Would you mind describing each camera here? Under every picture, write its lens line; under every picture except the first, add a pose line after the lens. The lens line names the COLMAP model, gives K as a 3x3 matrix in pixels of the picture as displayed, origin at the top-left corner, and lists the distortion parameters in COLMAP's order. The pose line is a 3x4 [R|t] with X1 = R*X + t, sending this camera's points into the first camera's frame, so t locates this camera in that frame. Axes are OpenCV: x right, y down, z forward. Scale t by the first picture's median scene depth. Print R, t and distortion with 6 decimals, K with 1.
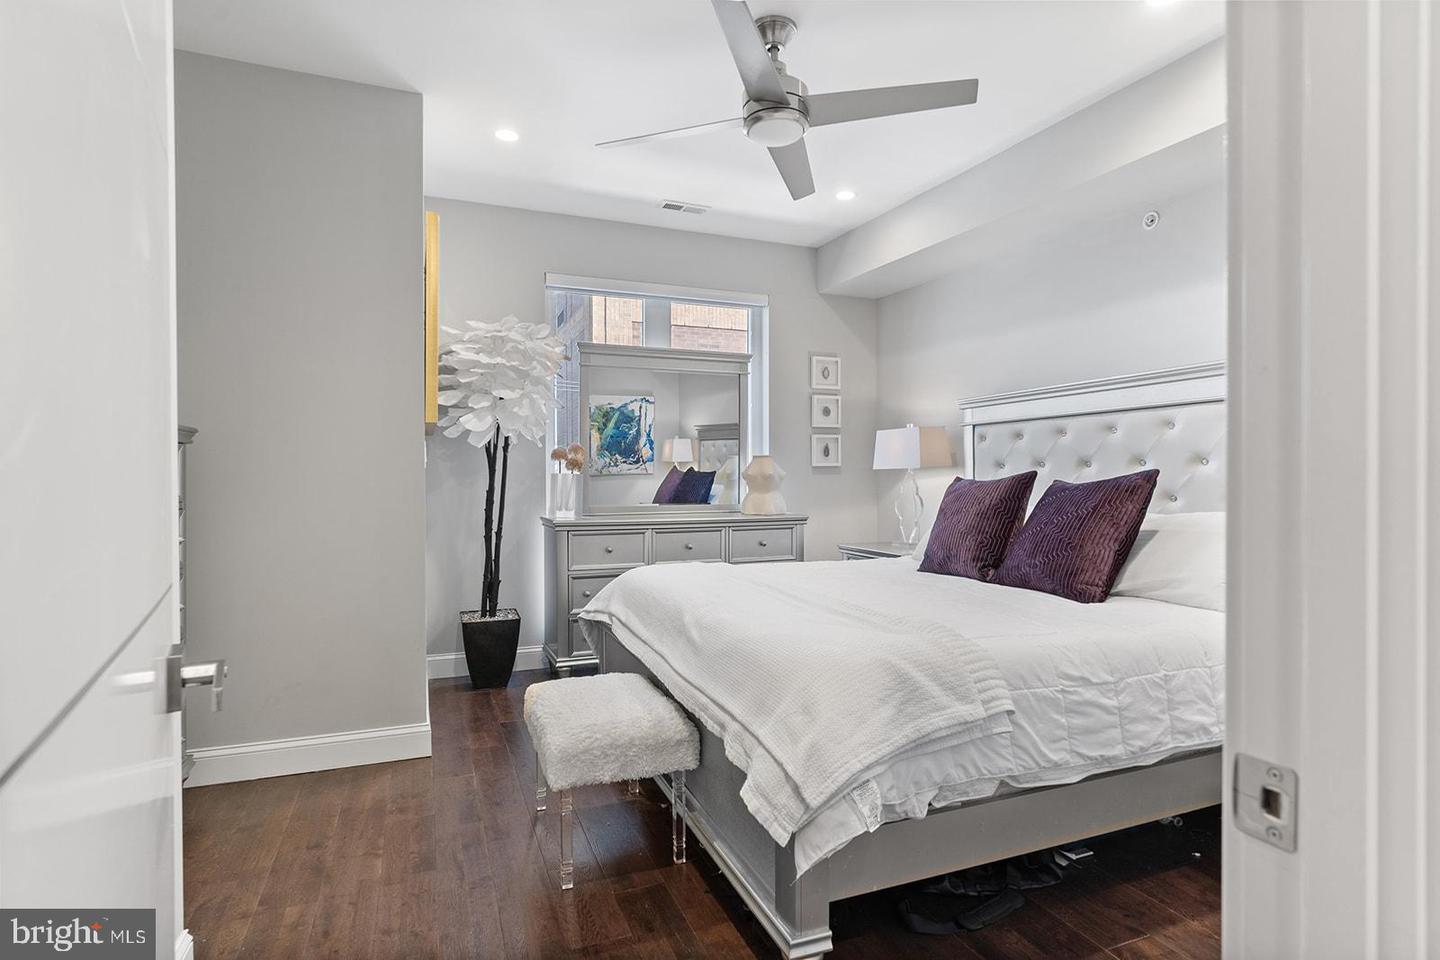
lens RADIAL K [[734.3, 0, 720.5], [0, 734.3, 481.6], [0, 0, 1]] dist [-0.004611, 0.001629]
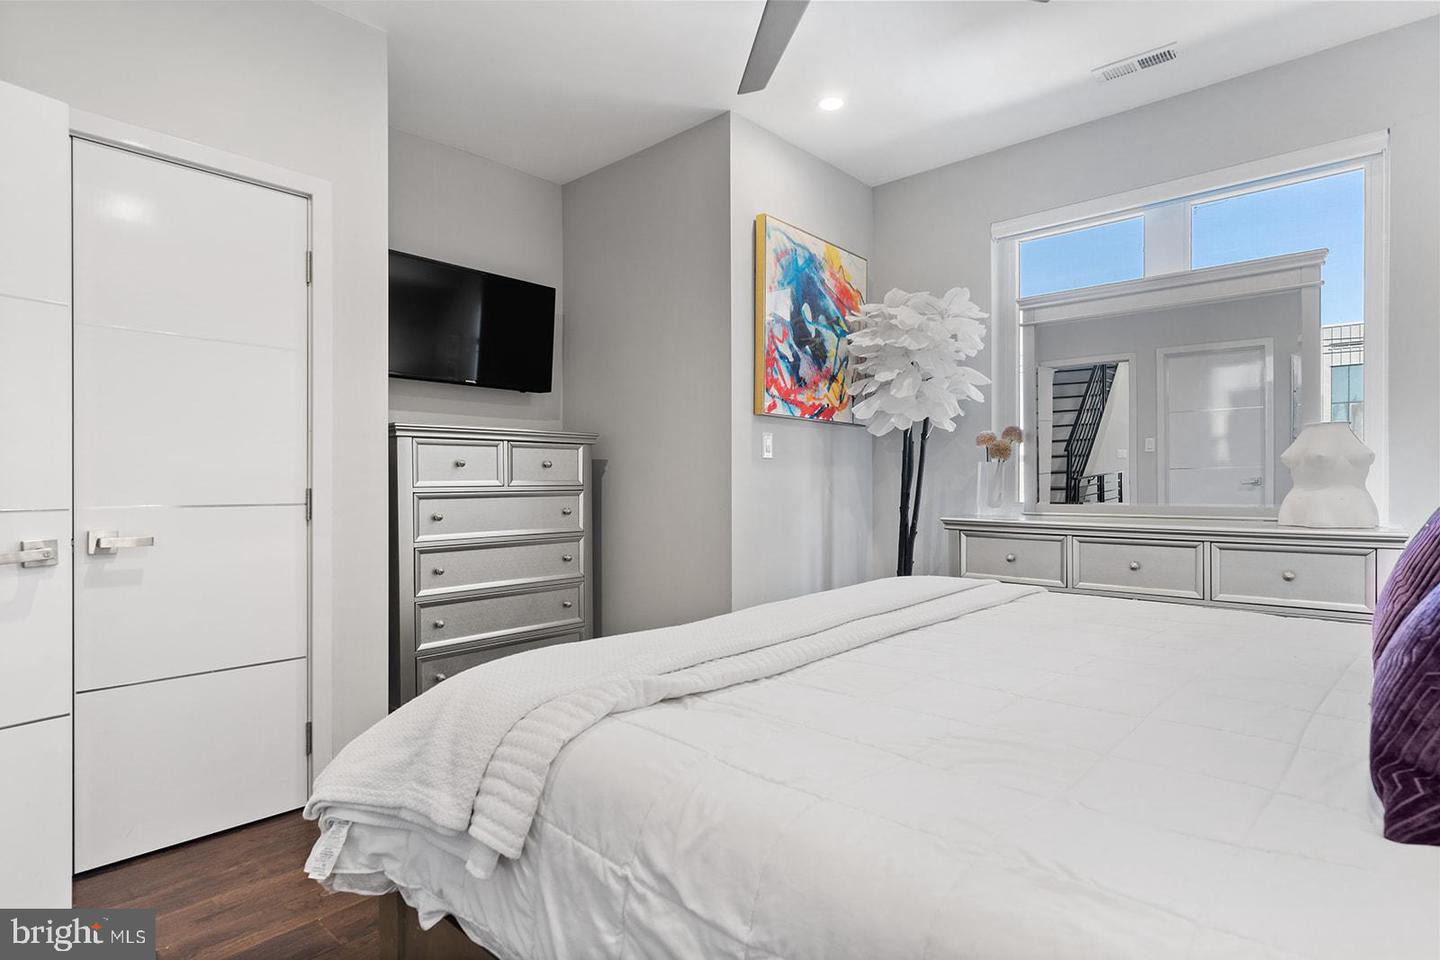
lens RADIAL K [[734.3, 0, 720.0], [0, 734.3, 488.3], [0, 0, 1]] dist [-0.004611, 0.001629]
pose [[0.432685, 0.003259, -0.901539, 0.480695], [-0.002533, 0.999994, 0.002399, 0.019047], [0.901542, 0.001246, 0.432690, 0.451030]]
